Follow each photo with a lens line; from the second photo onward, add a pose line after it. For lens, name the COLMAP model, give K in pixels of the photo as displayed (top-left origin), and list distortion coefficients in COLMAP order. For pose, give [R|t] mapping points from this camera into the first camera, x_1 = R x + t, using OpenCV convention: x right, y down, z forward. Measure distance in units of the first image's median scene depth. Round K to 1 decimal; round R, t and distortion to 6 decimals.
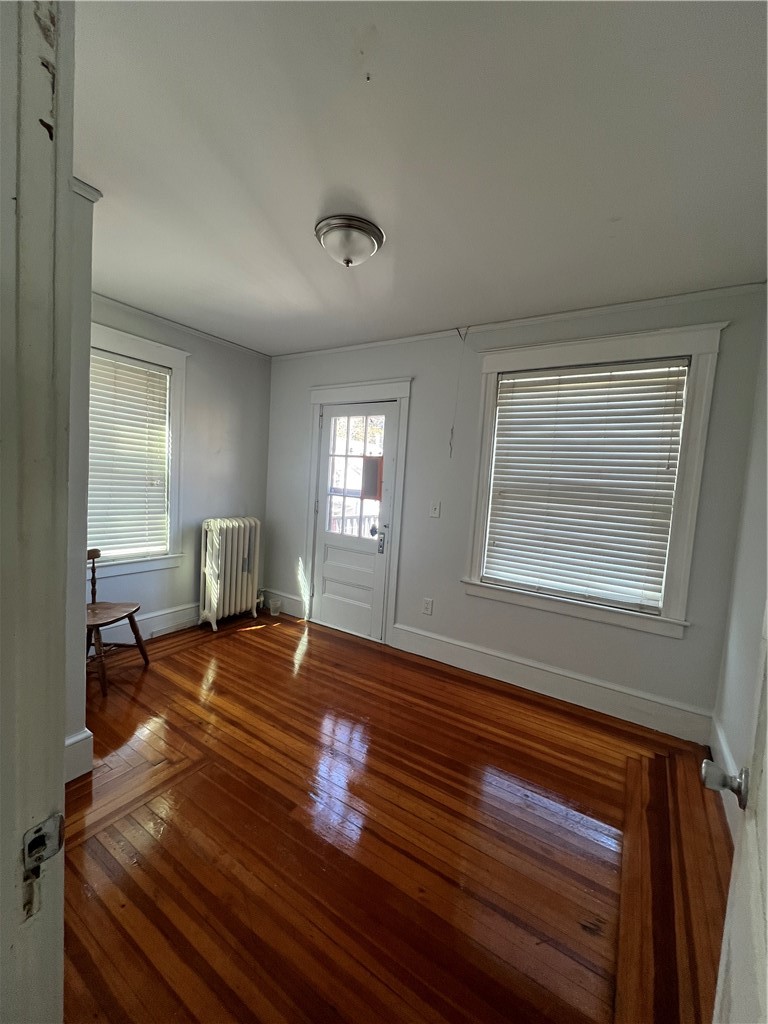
lens RADIAL K [[408.1, 0, 384.0], [0, 408.1, 512.0], [0, 0, 1]] dist [0.000437, 0.000042]
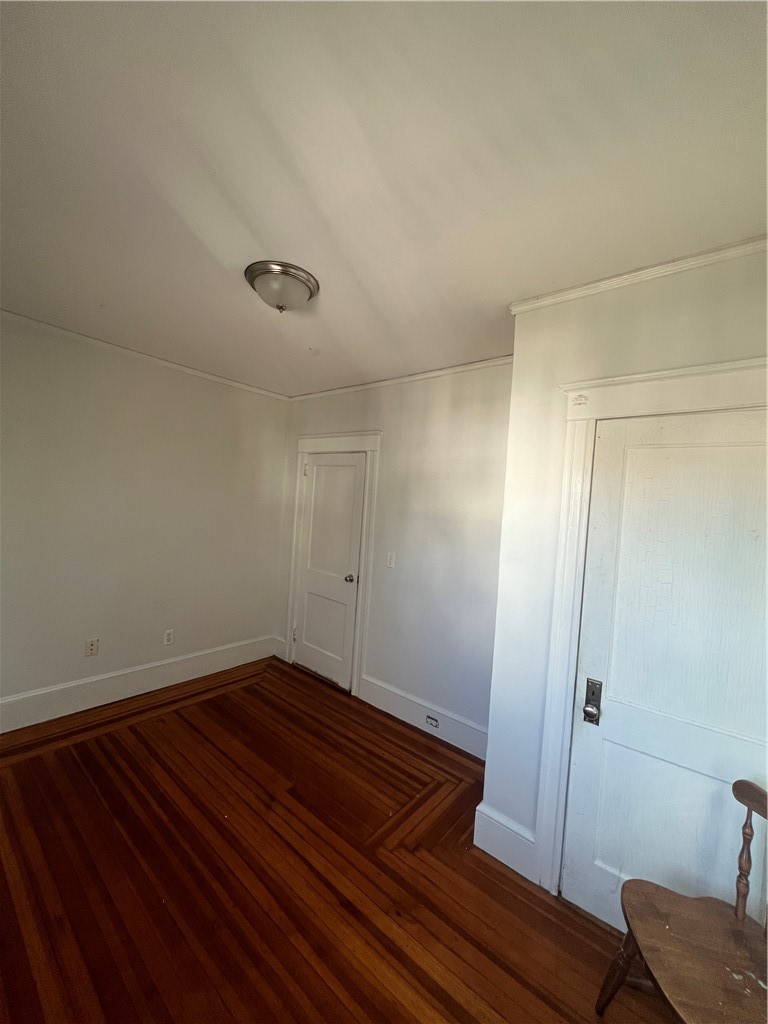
lens RADIAL K [[406.8, 0, 384.0], [0, 406.8, 512.0], [0, 0, 1]] dist [0.000049, 0.000002]
pose [[-0.983317, -0.127491, 0.129747, -0.422244], [-0.115798, 0.988813, 0.094021, -0.221591], [-0.140282, 0.077428, -0.987079, 1.613824]]
